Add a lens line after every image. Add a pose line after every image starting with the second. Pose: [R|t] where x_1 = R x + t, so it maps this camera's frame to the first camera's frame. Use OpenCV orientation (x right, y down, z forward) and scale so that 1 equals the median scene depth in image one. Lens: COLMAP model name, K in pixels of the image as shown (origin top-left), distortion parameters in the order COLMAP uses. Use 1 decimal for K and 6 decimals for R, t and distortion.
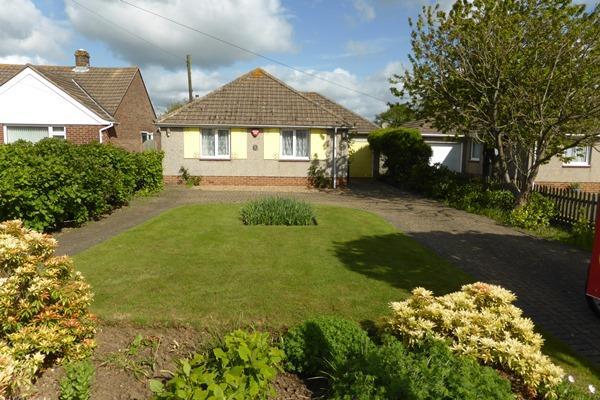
lens RADIAL K [[429.3, 0, 301.8], [0, 429.3, 210.7], [0, 0, 1]] dist [-0.048320, 0.002206]
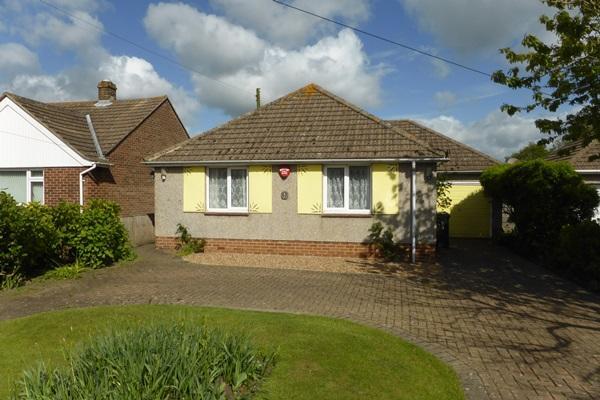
lens RADIAL K [[429.3, 0, 301.8], [0, 429.3, 210.7], [0, 0, 1]] dist [-0.048320, 0.002206]
pose [[0.960117, -0.002169, -0.279591, 0.094637], [-0.029305, 0.993682, -0.108342, -0.055733], [0.278059, 0.112215, 0.953987, 0.398982]]
